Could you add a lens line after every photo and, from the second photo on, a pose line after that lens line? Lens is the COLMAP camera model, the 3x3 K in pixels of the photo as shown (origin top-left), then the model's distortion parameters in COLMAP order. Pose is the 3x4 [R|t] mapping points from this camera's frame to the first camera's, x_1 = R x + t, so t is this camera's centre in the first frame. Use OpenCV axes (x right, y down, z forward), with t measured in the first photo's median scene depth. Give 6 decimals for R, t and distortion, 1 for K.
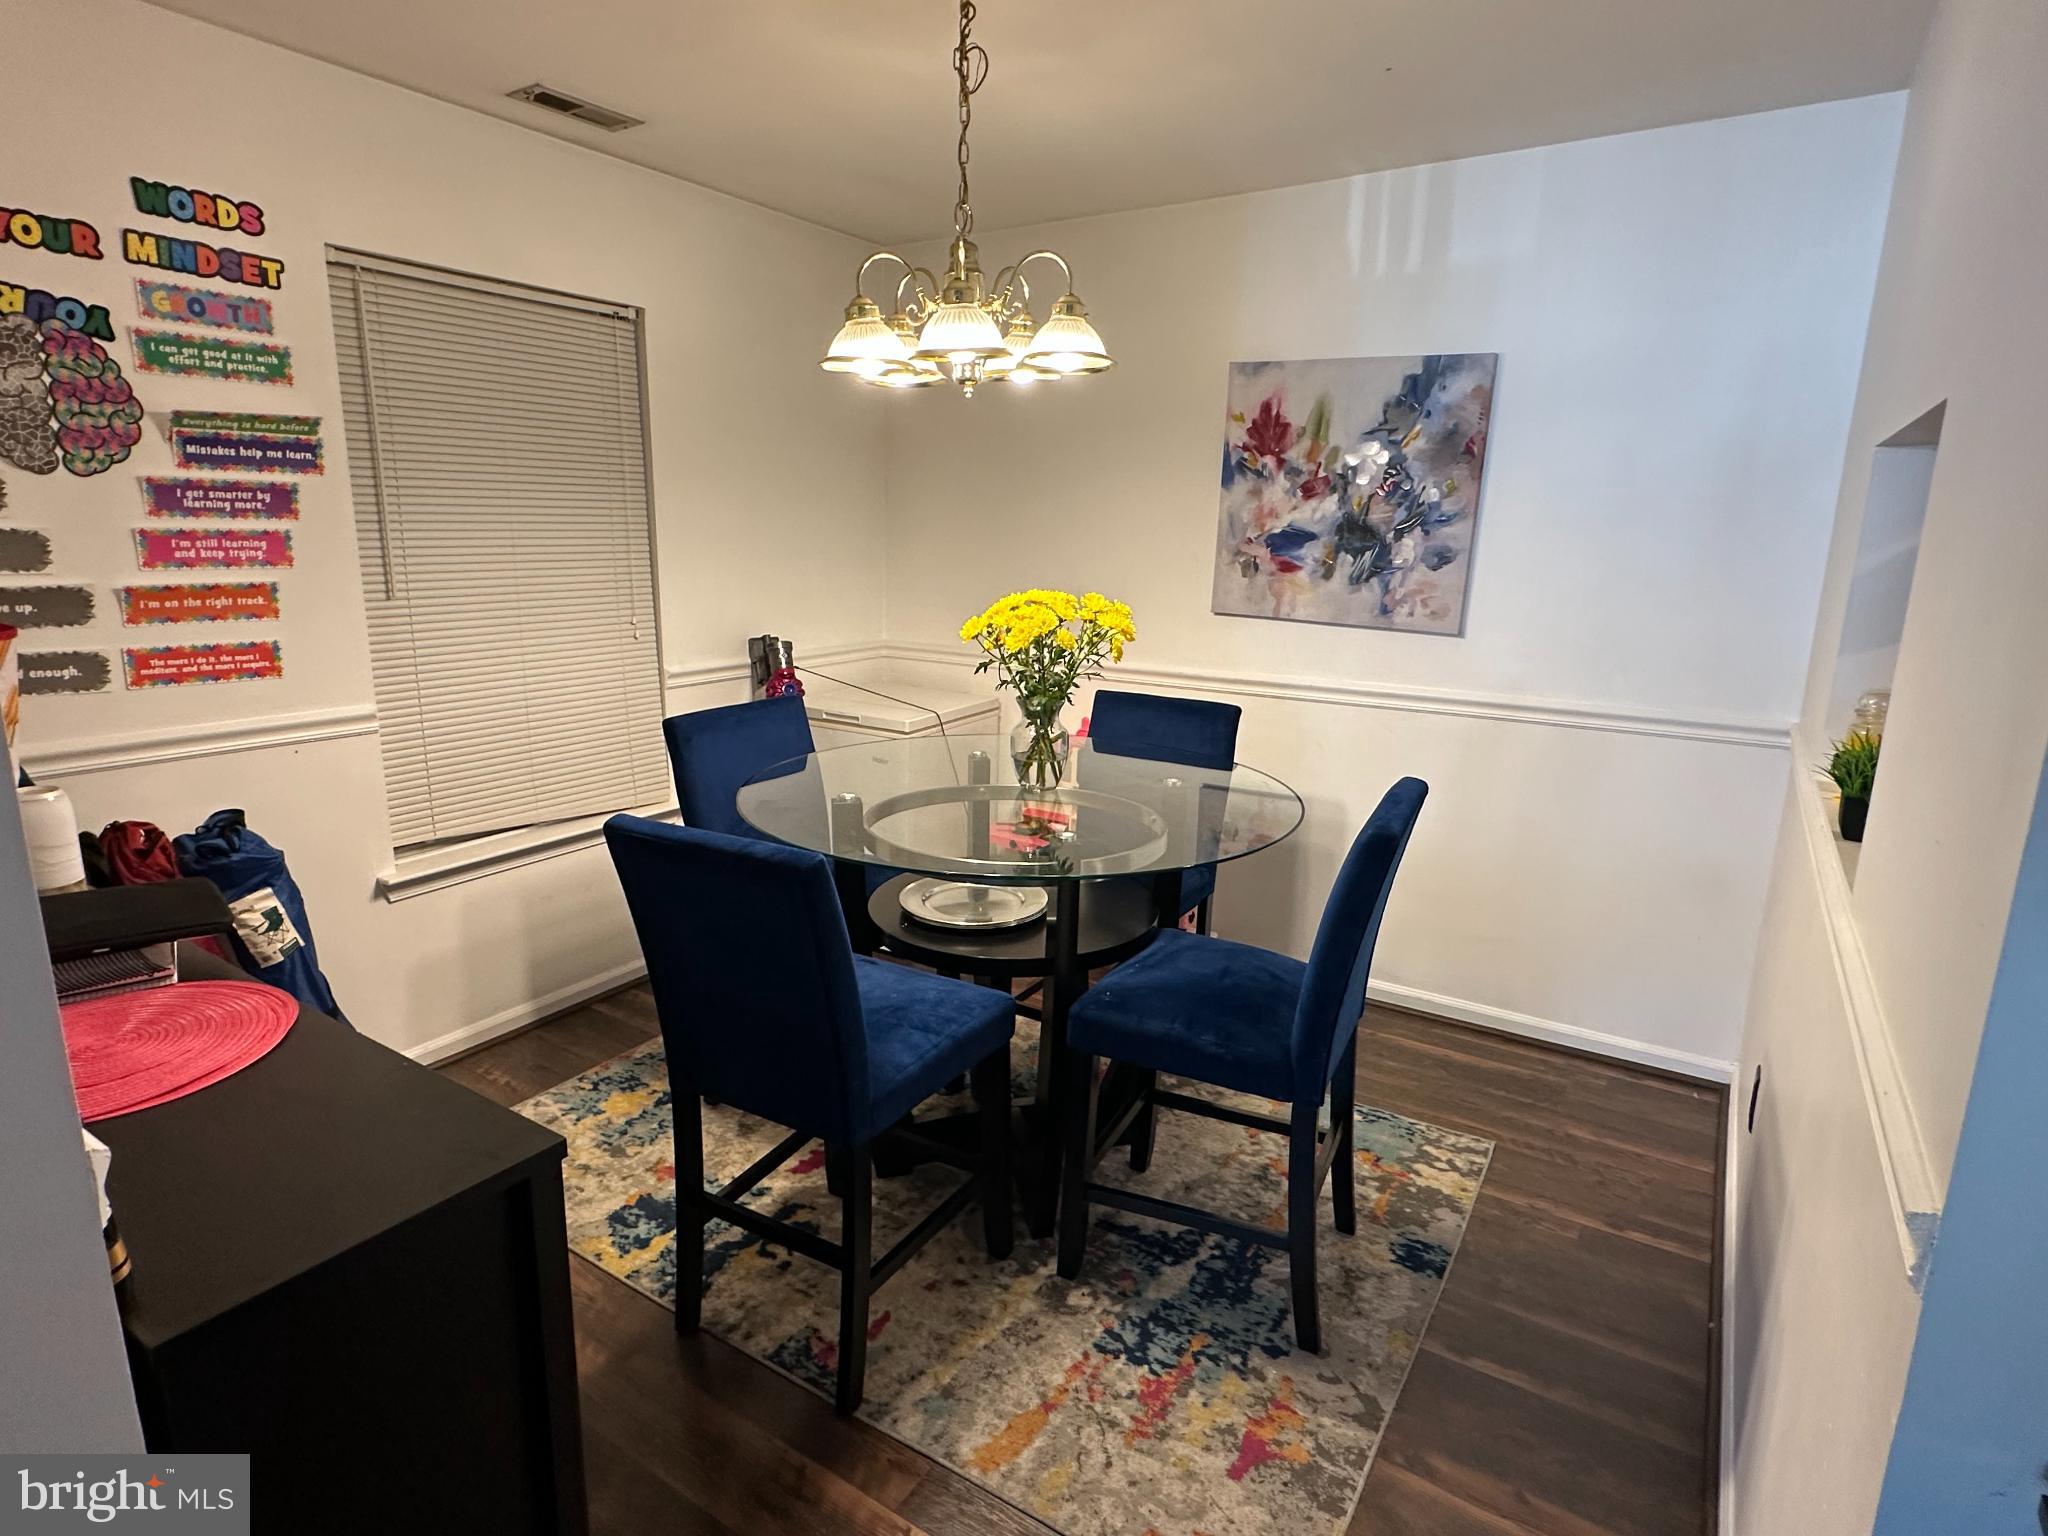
lens RADIAL K [[1104.4, 0, 1027.8], [0, 1104.4, 760.8], [0, 0, 1]] dist [0.021787, 0.000149]
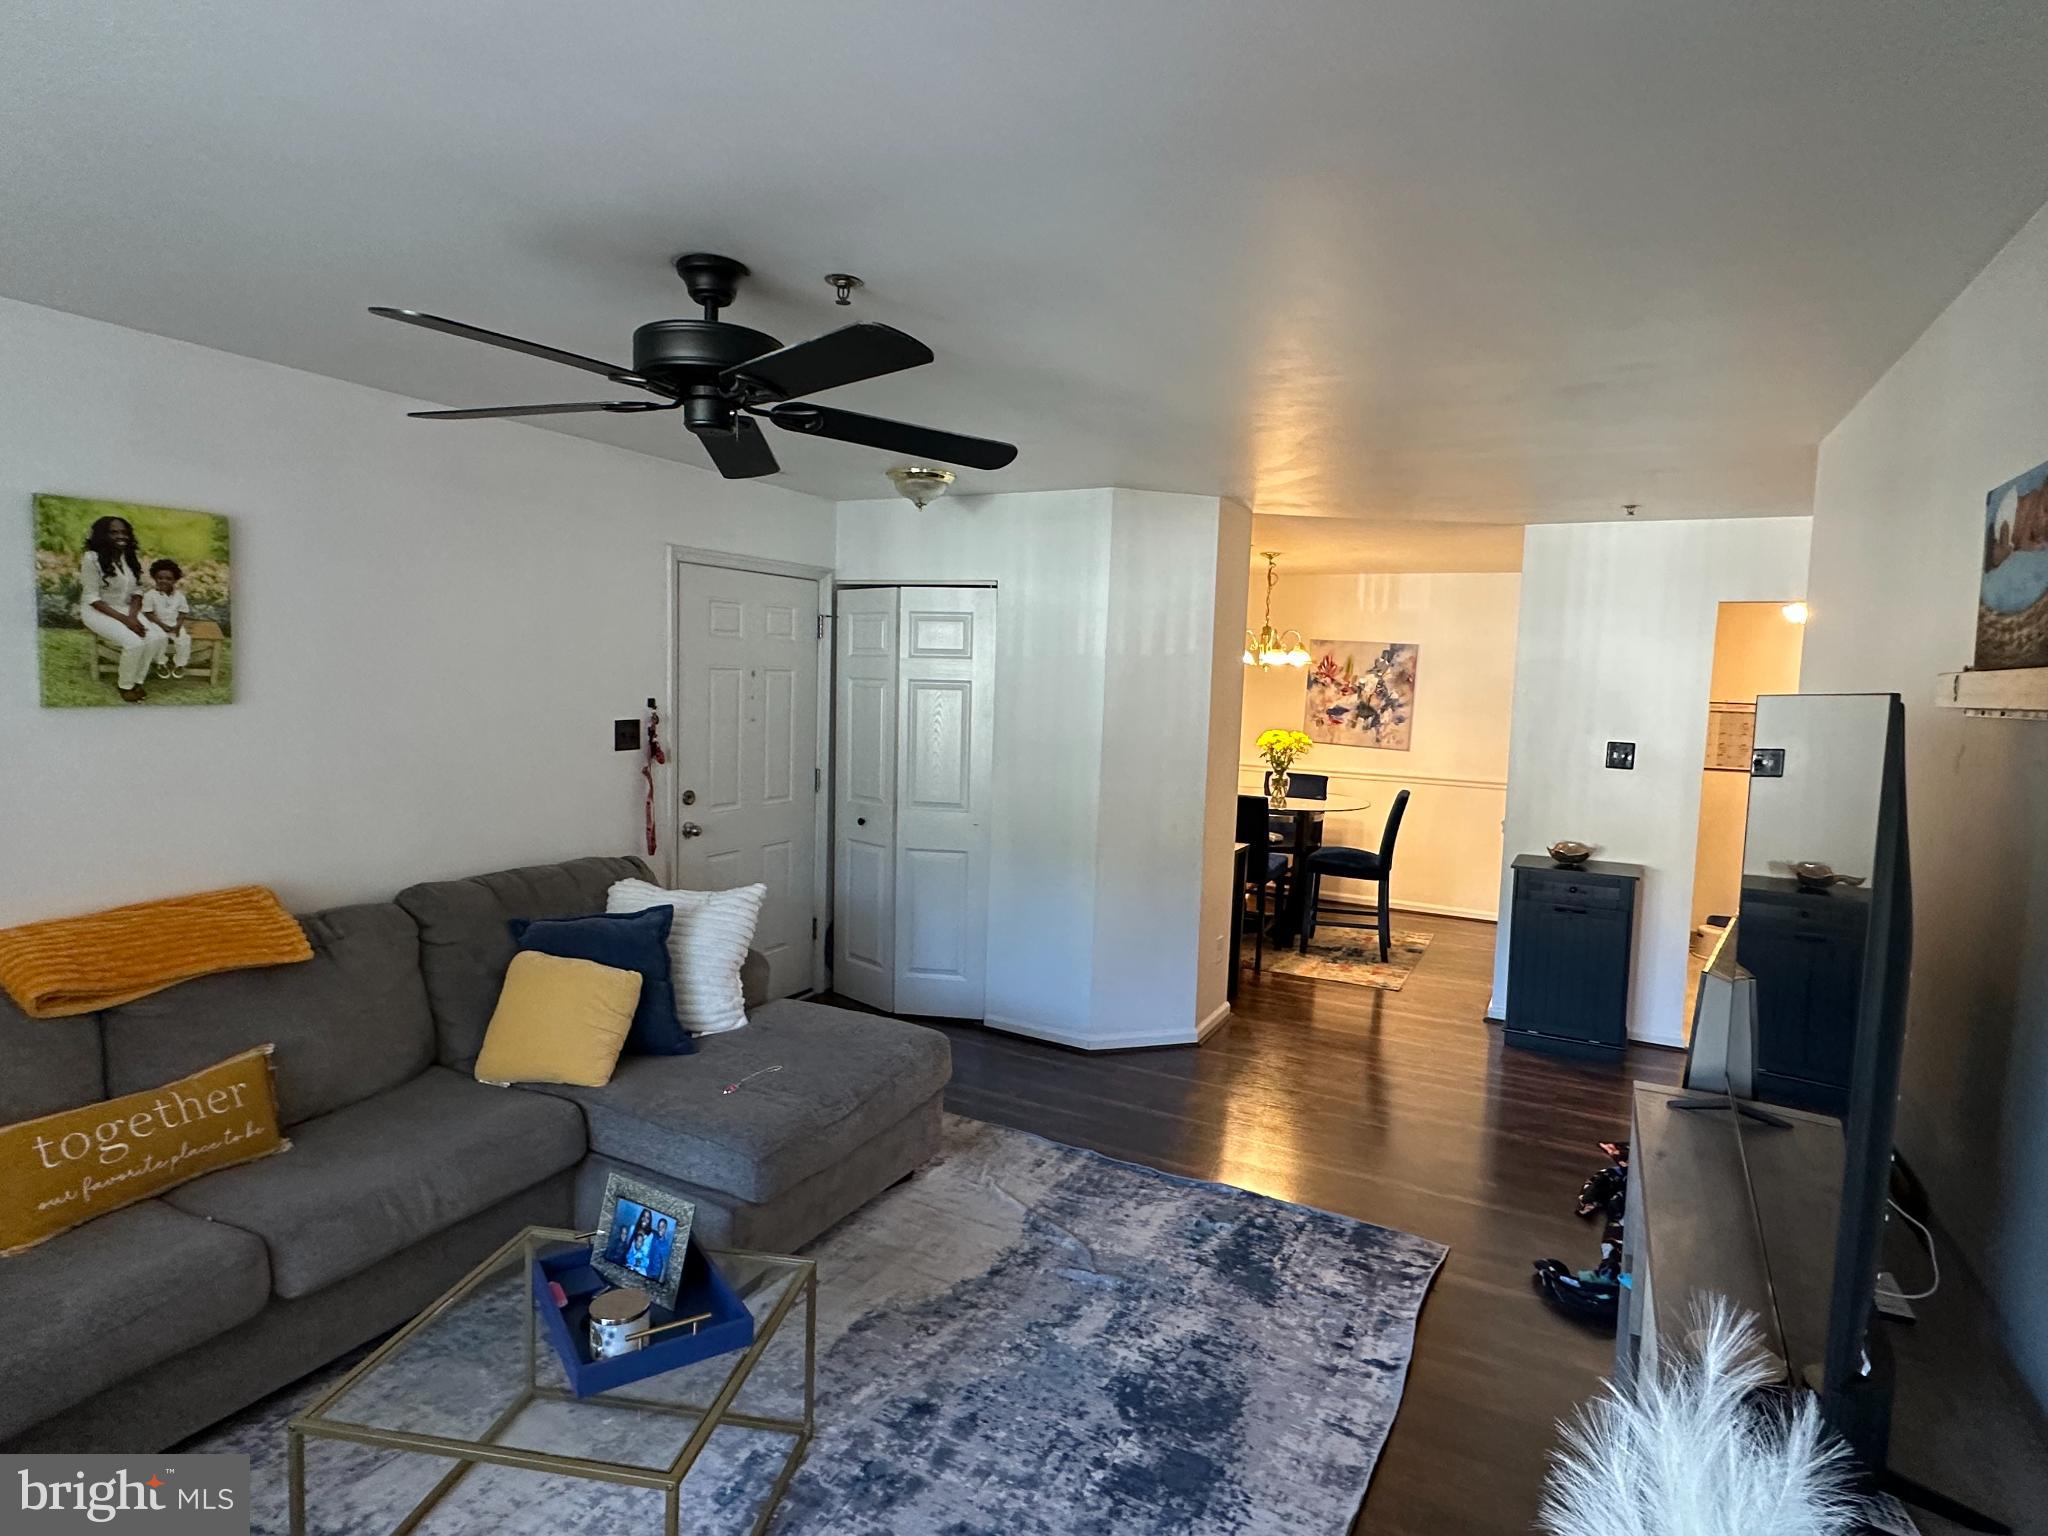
lens RADIAL K [[1104.4, 0, 1027.6], [0, 1104.4, 759.0], [0, 0, 1]] dist [0.021787, 0.000149]
pose [[0.995512, 0.013610, 0.093656, -0.692260], [-0.001520, 0.991777, -0.127966, 0.224068], [-0.094628, 0.127250, 0.987347, -1.372443]]
